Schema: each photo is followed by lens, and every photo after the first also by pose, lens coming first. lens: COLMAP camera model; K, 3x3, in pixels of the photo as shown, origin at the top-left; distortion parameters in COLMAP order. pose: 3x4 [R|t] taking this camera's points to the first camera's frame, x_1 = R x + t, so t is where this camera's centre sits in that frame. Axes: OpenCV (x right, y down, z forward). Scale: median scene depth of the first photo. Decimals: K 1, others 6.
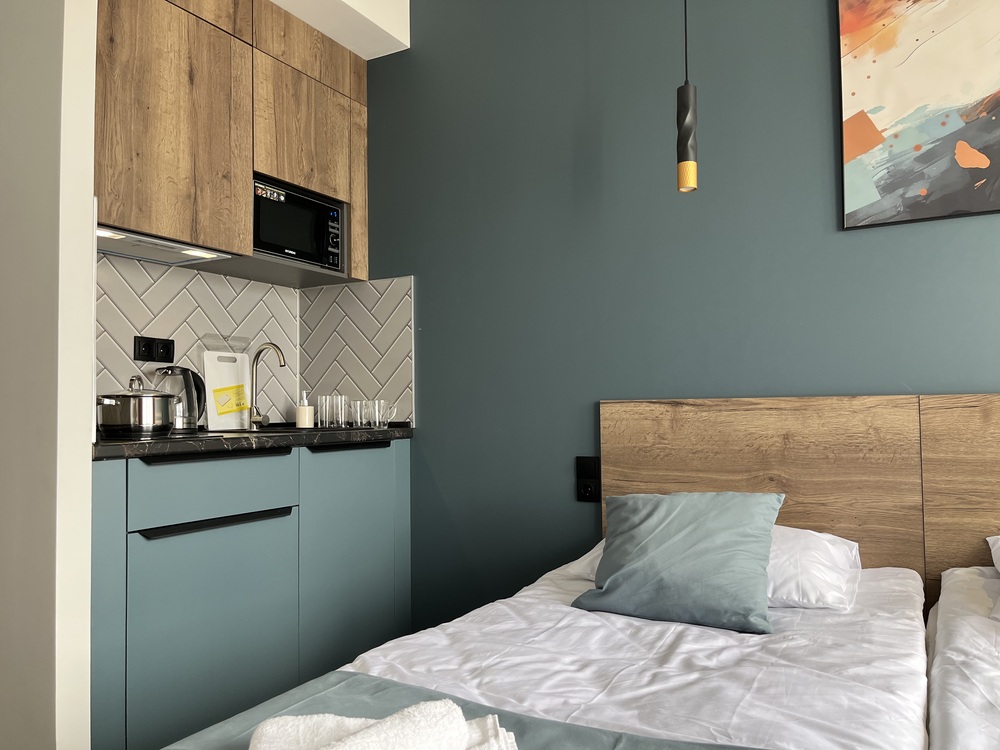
lens RADIAL K [[757.5, 0, 501.0], [0, 757.5, 380.9], [0, 0, 1]] dist [0.055381, -0.086427]
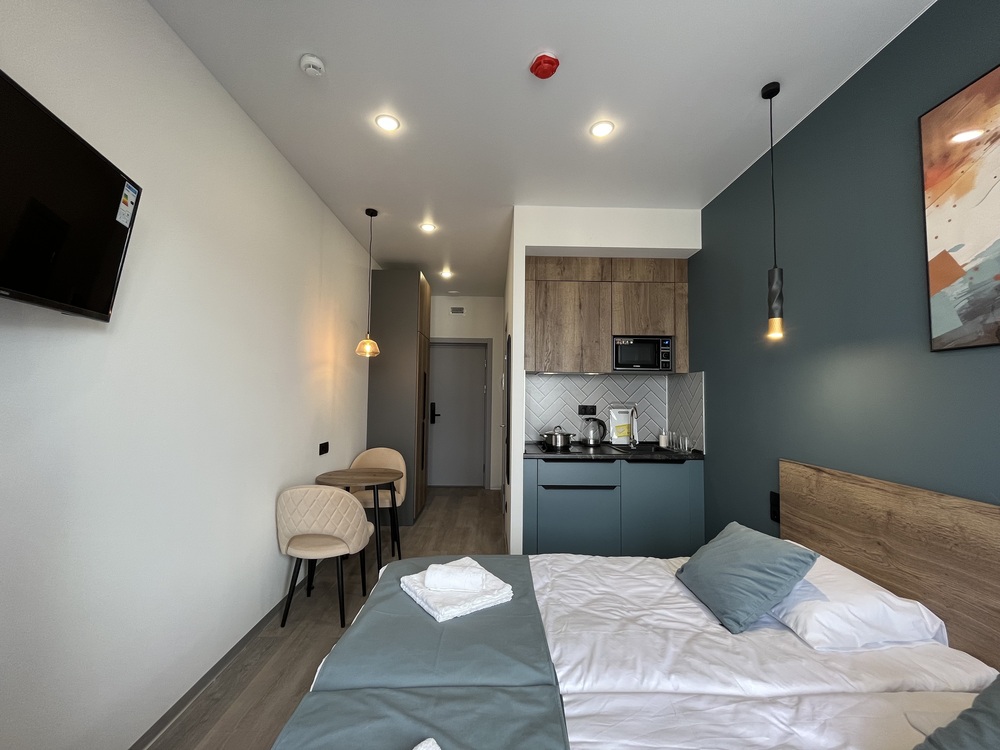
lens RADIAL K [[405.8, 0, 500.0], [0, 405.8, 375.0], [0, 0, 1]] dist [-0.001914, 0.000015]
pose [[0.508605, -0.025100, -0.860634, 0.650081], [0.015877, 0.999678, -0.019772, -0.160258], [0.860854, -0.003608, 0.508840, 0.097292]]
